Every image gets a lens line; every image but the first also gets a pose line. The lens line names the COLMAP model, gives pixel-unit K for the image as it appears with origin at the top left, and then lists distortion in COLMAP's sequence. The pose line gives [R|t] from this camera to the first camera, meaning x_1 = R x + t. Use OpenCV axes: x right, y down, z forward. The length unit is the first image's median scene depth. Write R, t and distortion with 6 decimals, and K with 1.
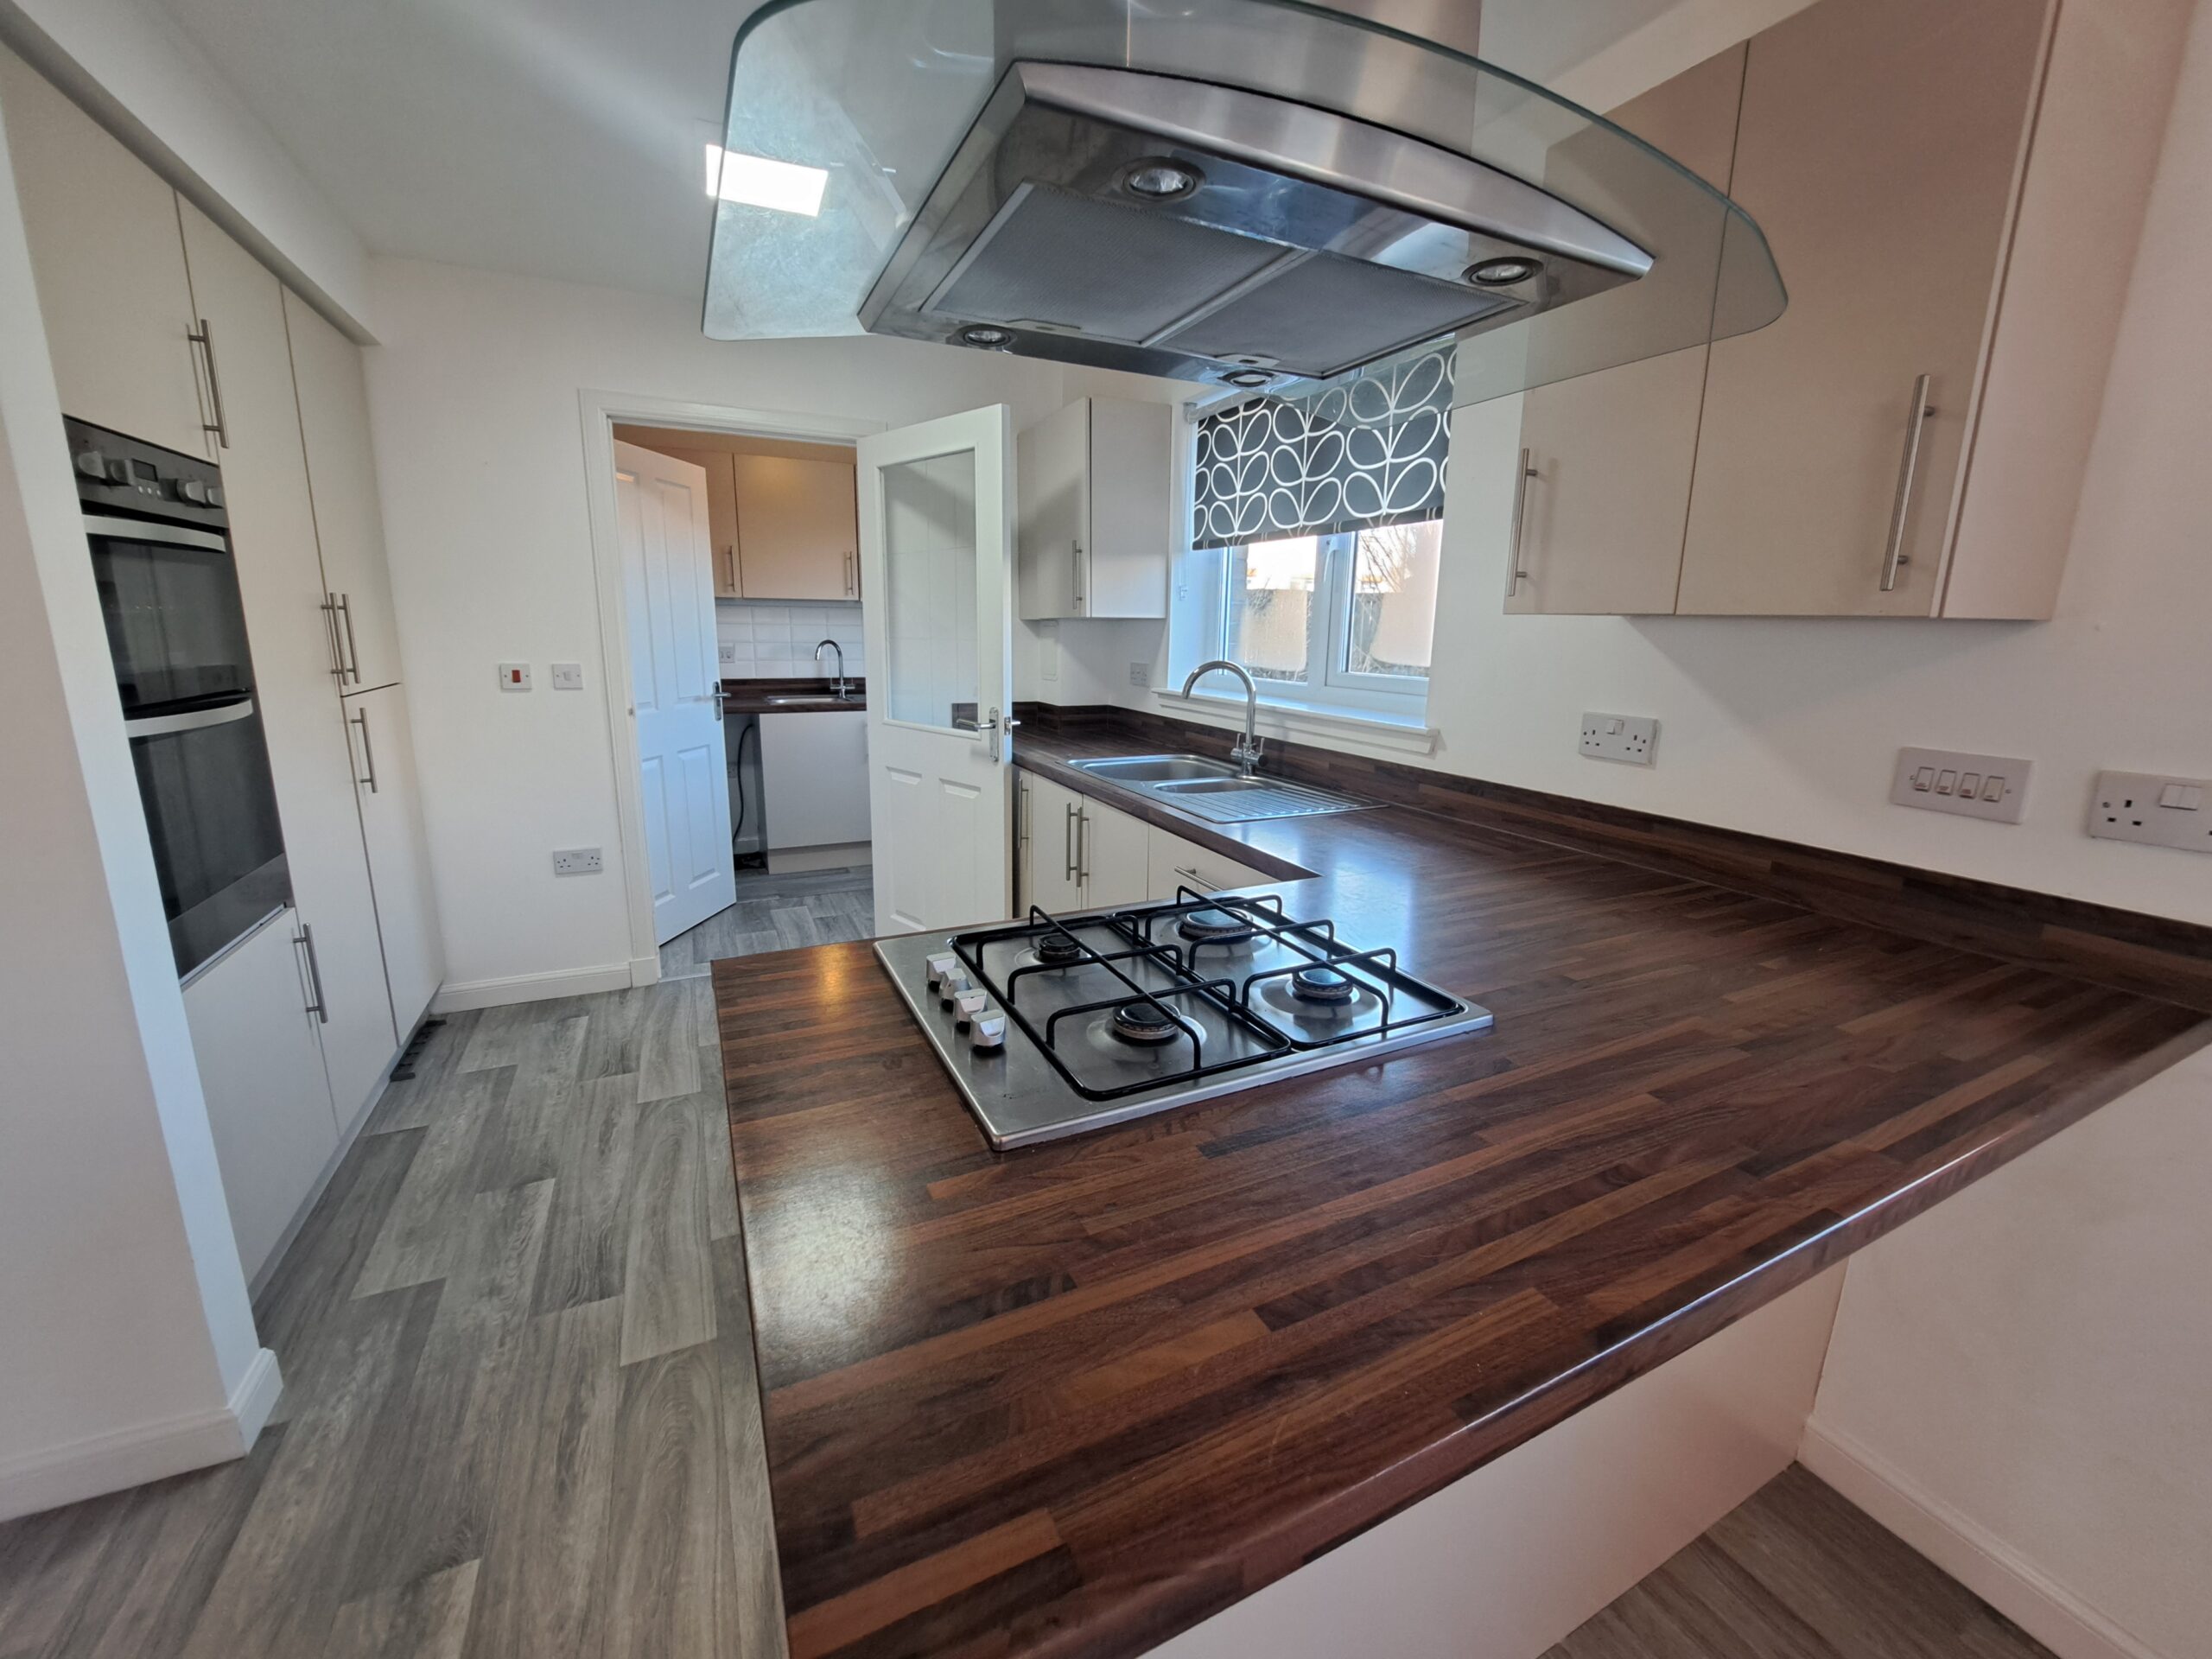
lens RADIAL K [[887.6, 0, 1112.9], [0, 887.6, 810.8], [0, 0, 1]] dist [-0.005015, -0.000700]
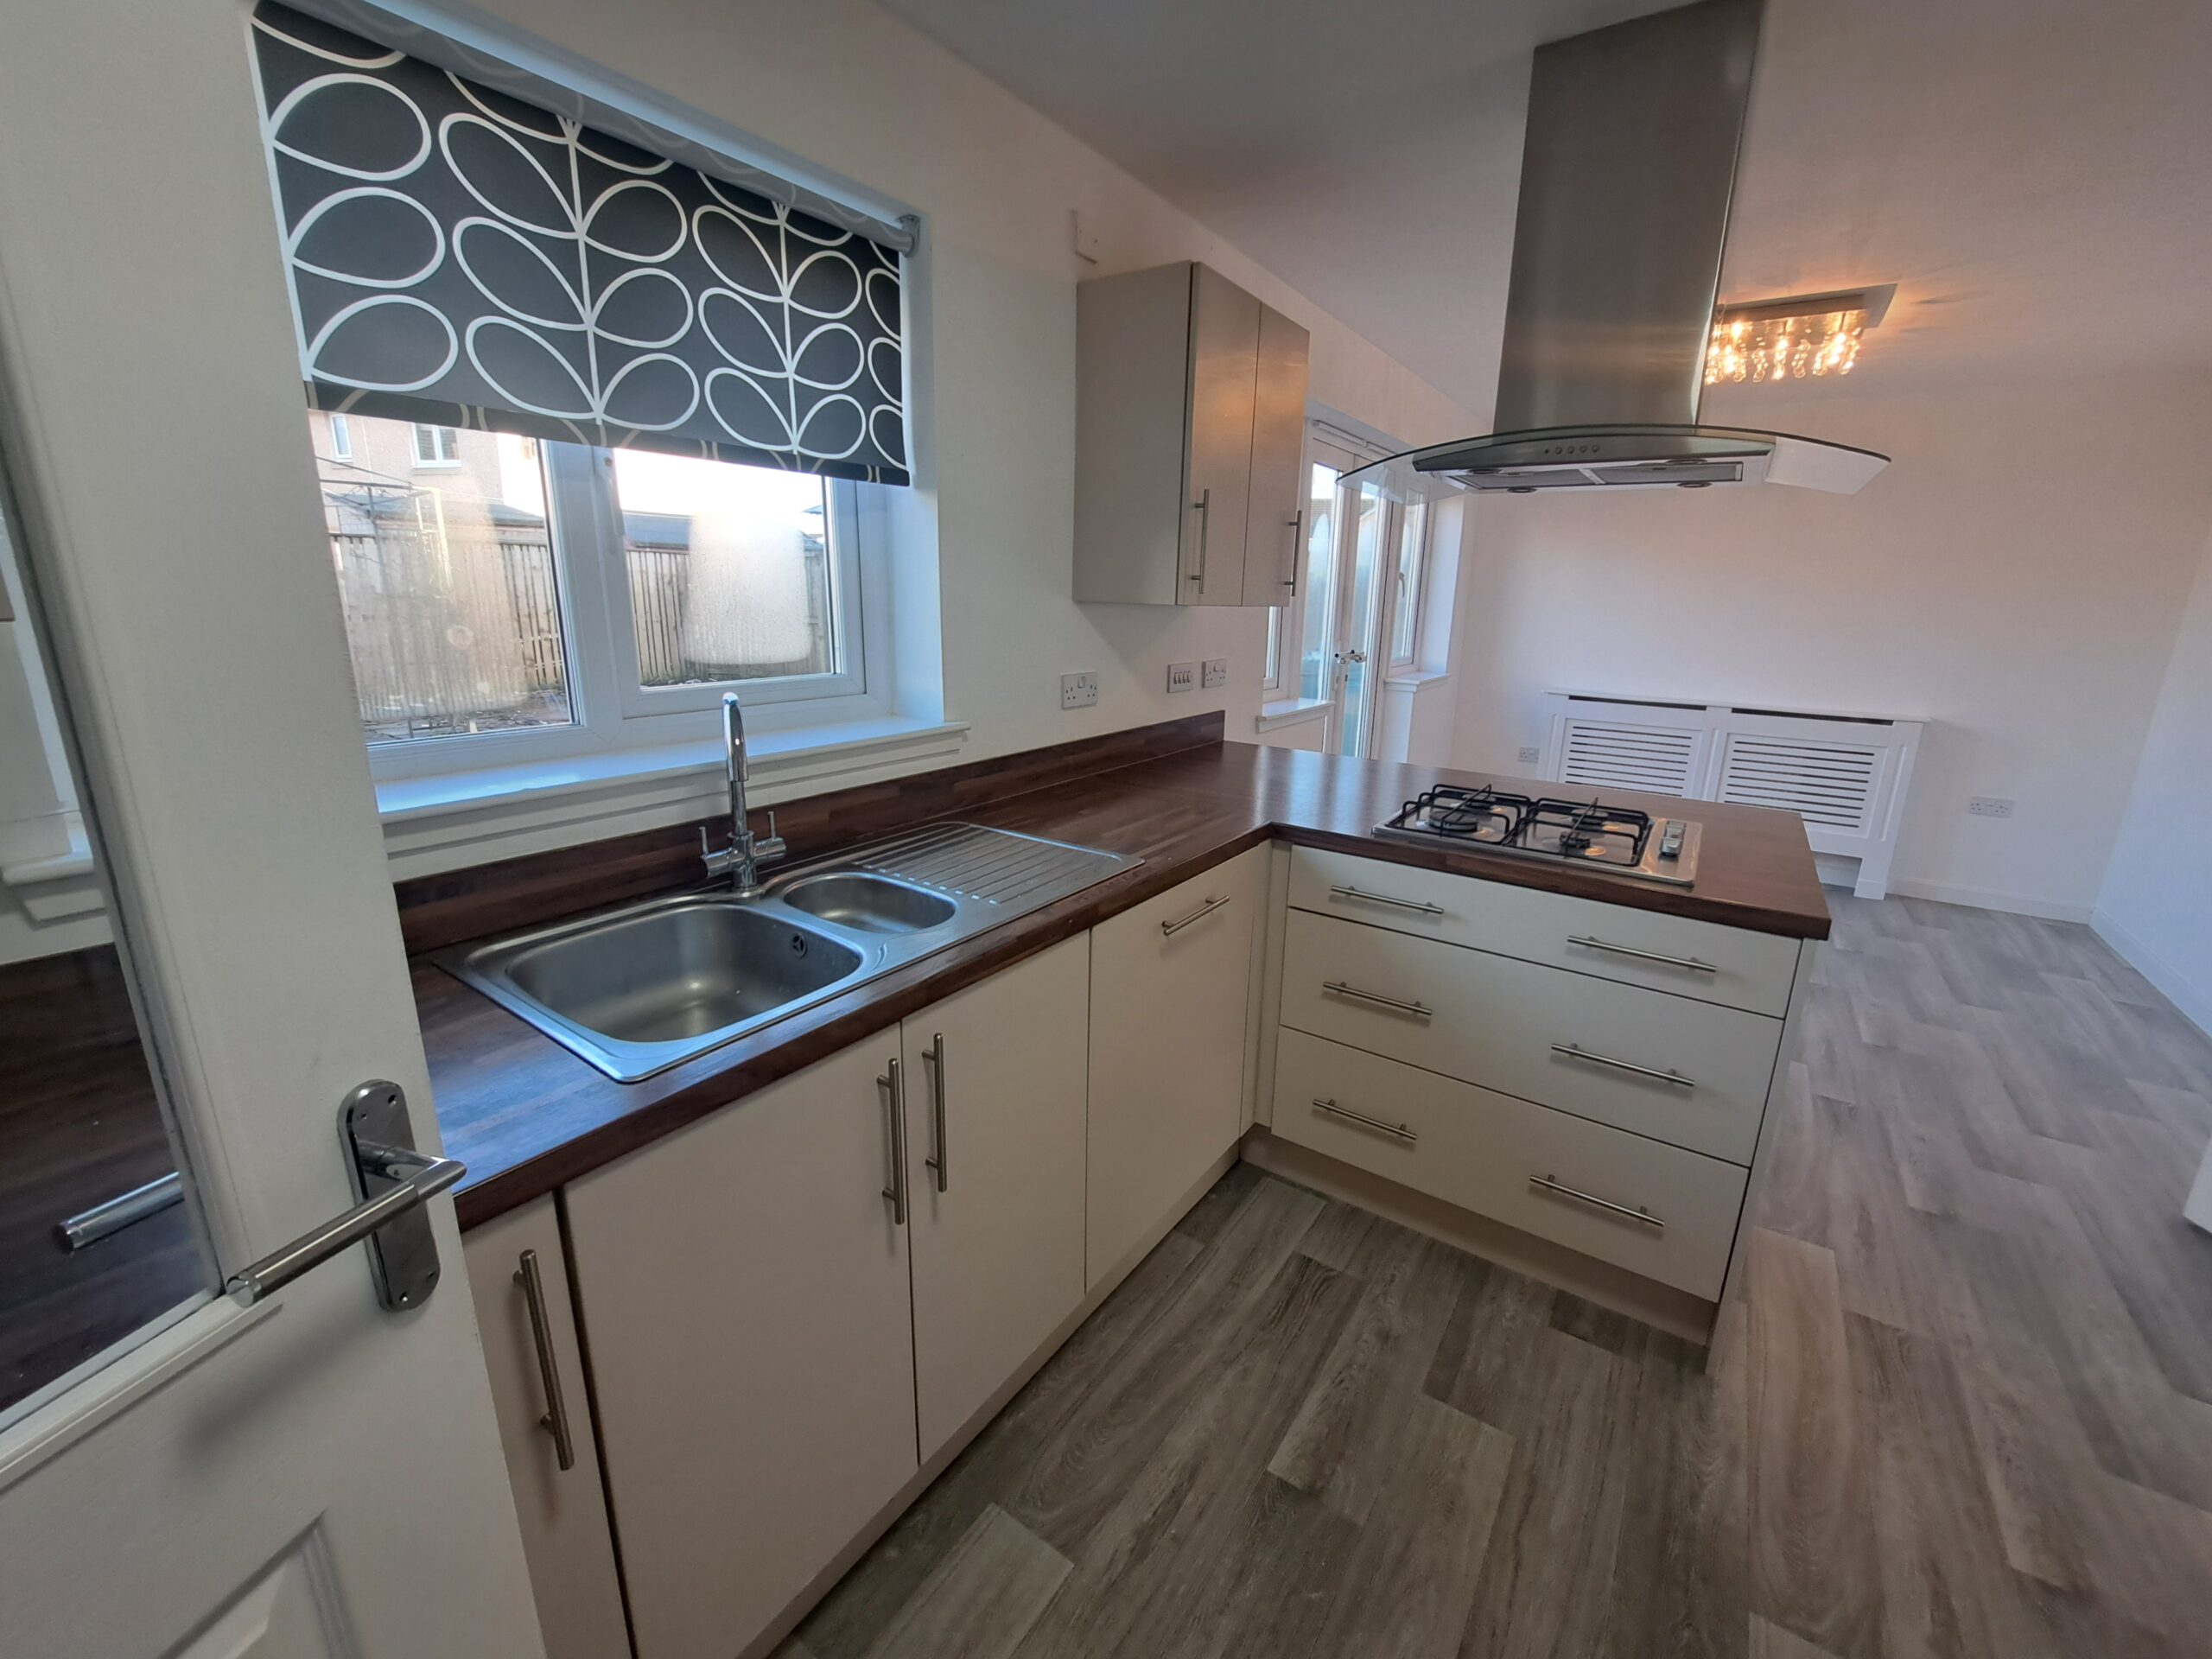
lens RADIAL K [[887.6, 0, 1135.8], [0, 887.6, 804.6], [0, 0, 1]] dist [-0.005015, -0.000700]
pose [[-0.492331, -0.222983, 0.841361, -0.386482], [0.157033, 0.928012, 0.337837, -0.214373], [-0.856125, 0.298449, -0.421874, 0.913772]]
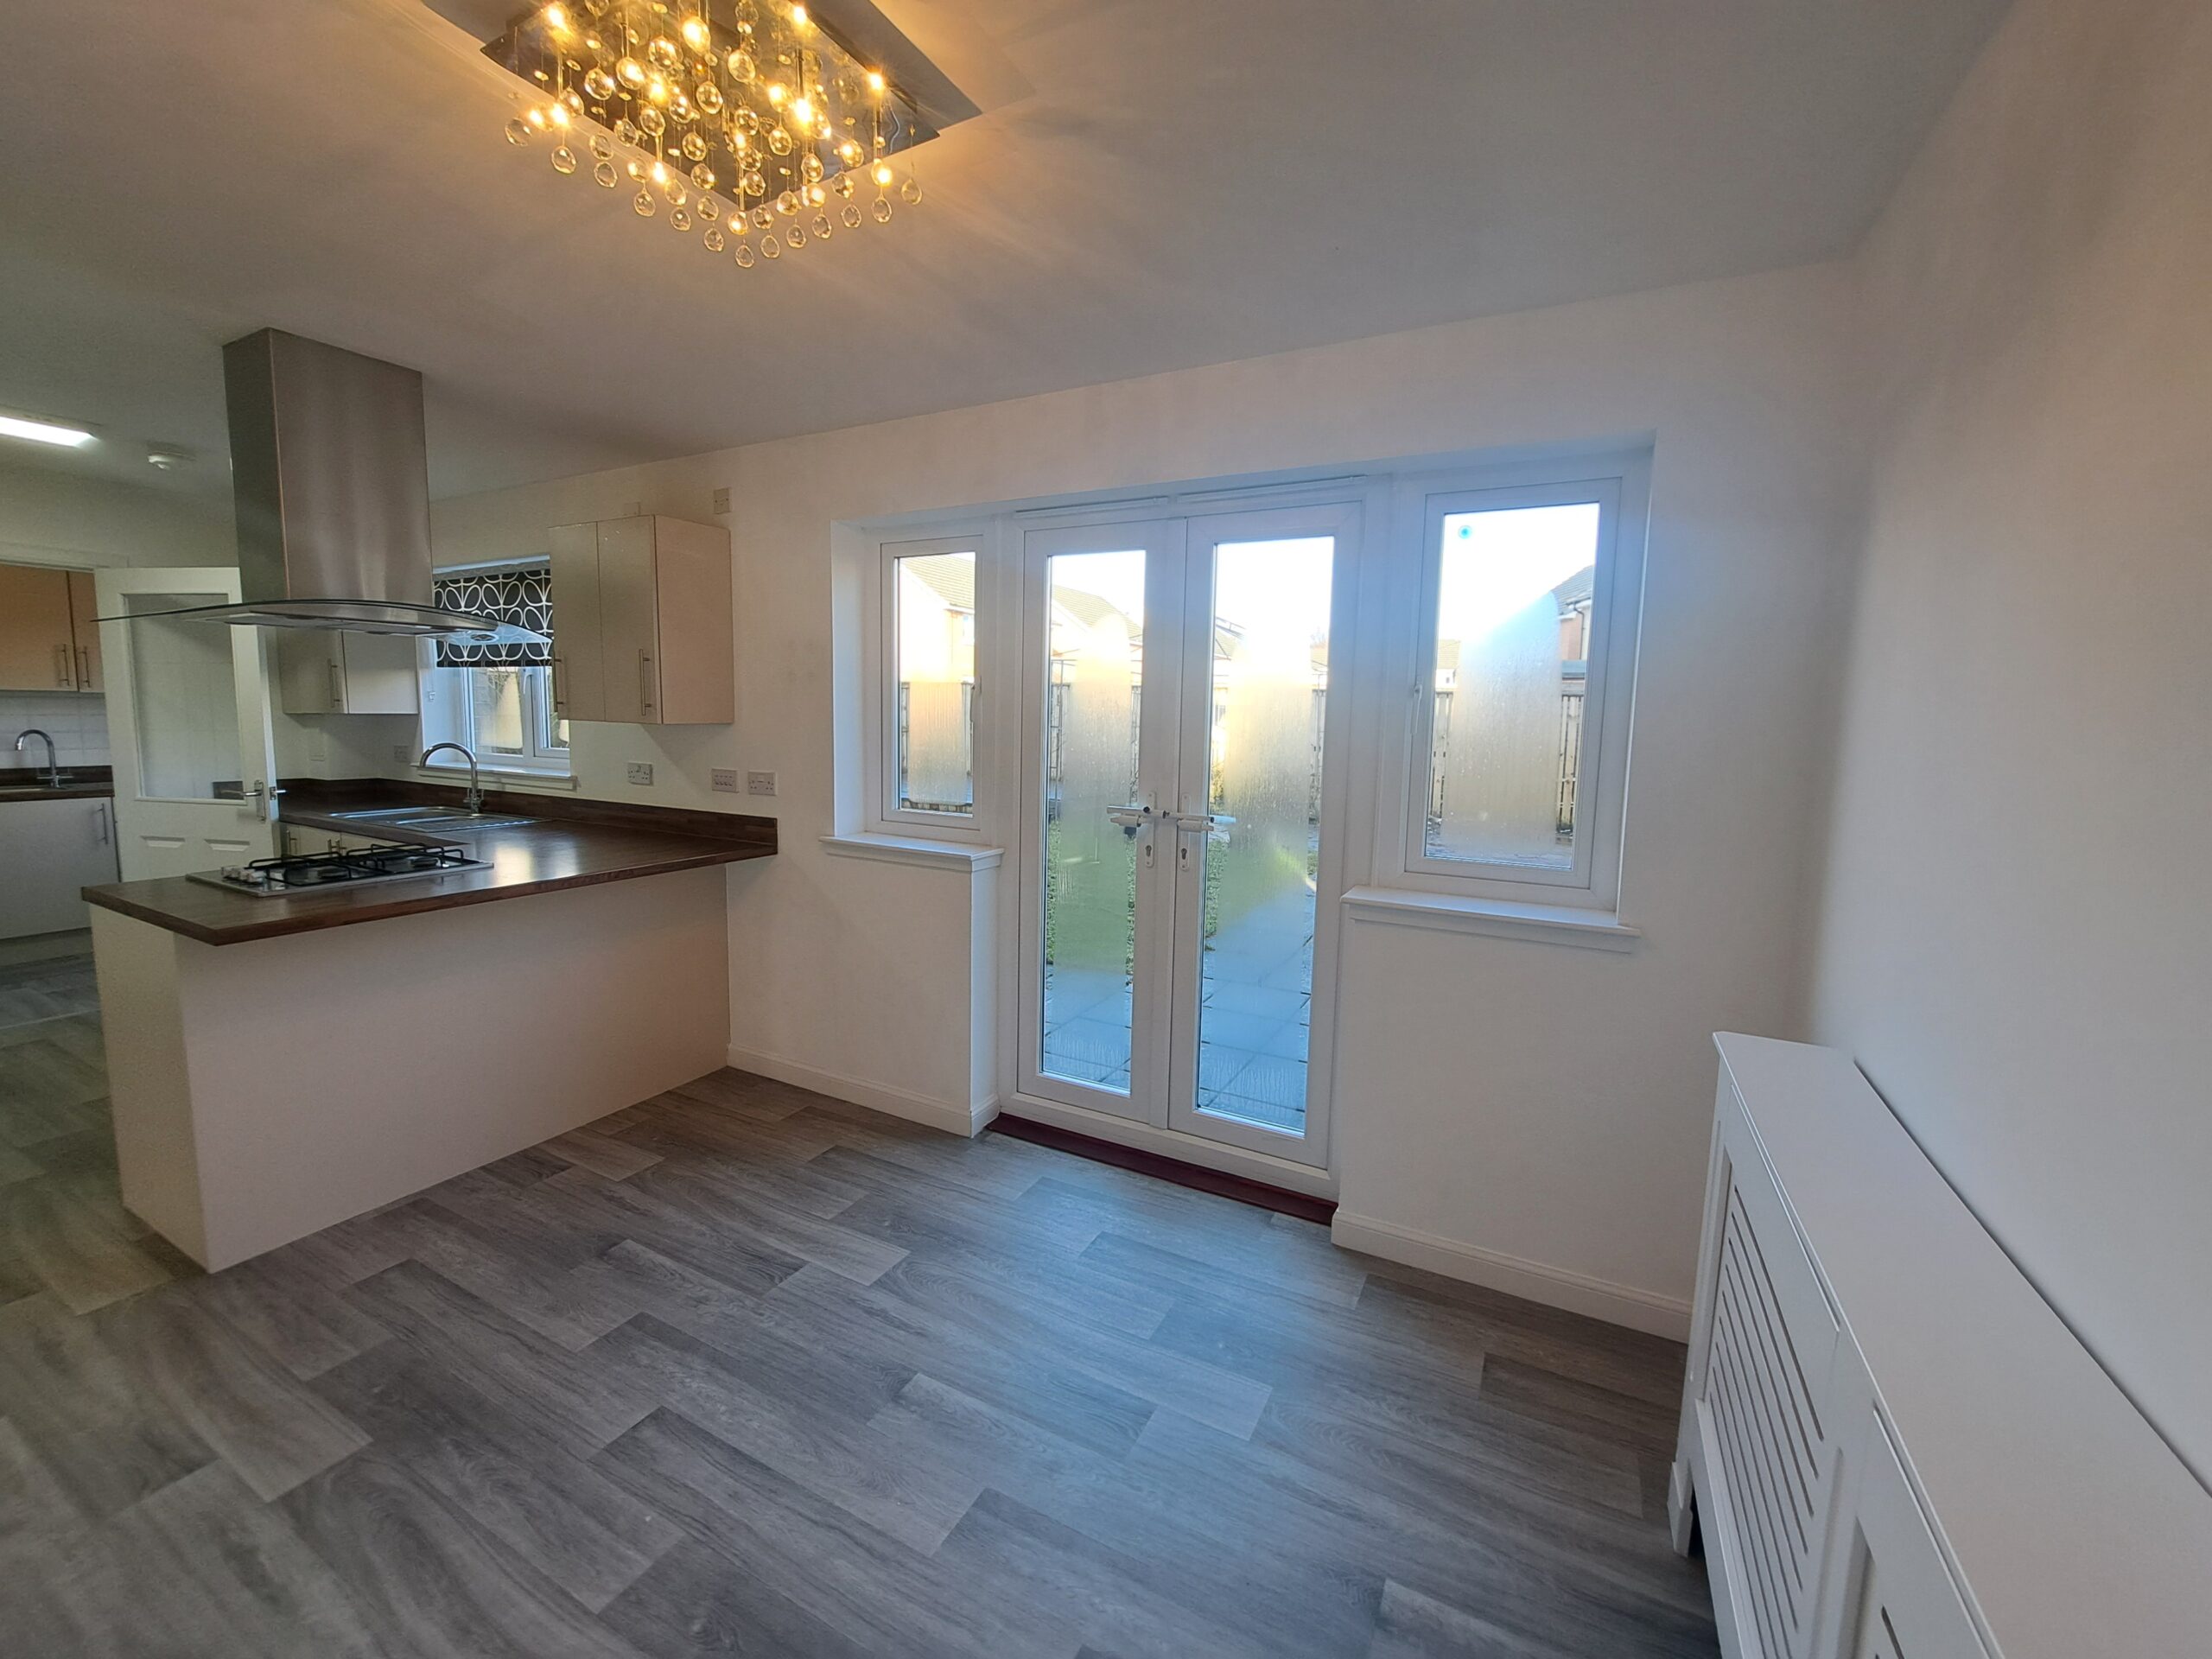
lens RADIAL K [[887.6, 0, 1097.3], [0, 887.6, 826.5], [0, 0, 1]] dist [-0.005015, -0.000700]
pose [[0.812308, -0.066750, 0.579396, 0.122990], [0.110789, 0.993001, -0.040926, 0.155231], [-0.572609, 0.097436, 0.814018, -0.840455]]
